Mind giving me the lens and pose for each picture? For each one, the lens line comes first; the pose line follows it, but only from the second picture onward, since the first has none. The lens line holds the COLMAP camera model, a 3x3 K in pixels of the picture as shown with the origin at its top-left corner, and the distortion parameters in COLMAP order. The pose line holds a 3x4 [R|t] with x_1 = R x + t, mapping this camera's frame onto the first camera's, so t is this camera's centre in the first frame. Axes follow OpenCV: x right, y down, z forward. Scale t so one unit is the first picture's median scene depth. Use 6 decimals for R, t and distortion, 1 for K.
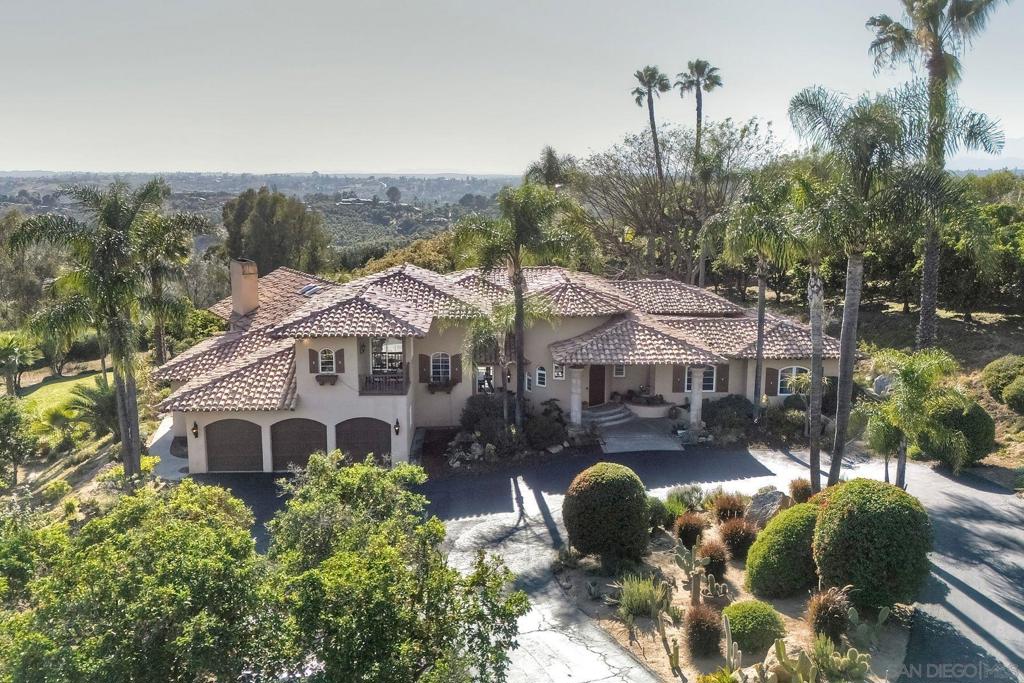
lens RADIAL K [[854.5, 0, 518.6], [0, 854.5, 340.5], [0, 0, 1]] dist [0.102977, -0.174123]
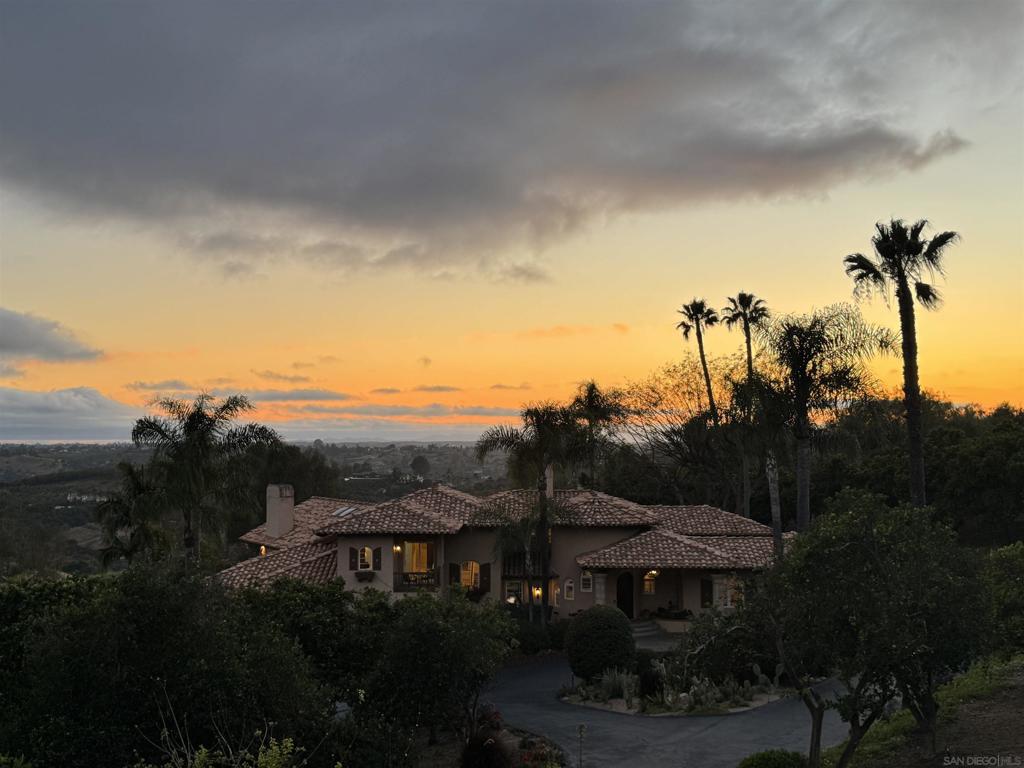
lens RADIAL K [[1240.8, 0, 512.0], [0, 1240.8, 384.0], [0, 0, 1]] dist [0.119230, -0.008231]
pose [[0.997759, -0.006291, -0.066619, 0.058093], [-0.010078, 0.970086, -0.242551, 0.162823], [0.066152, 0.242679, 0.967849, -0.484914]]
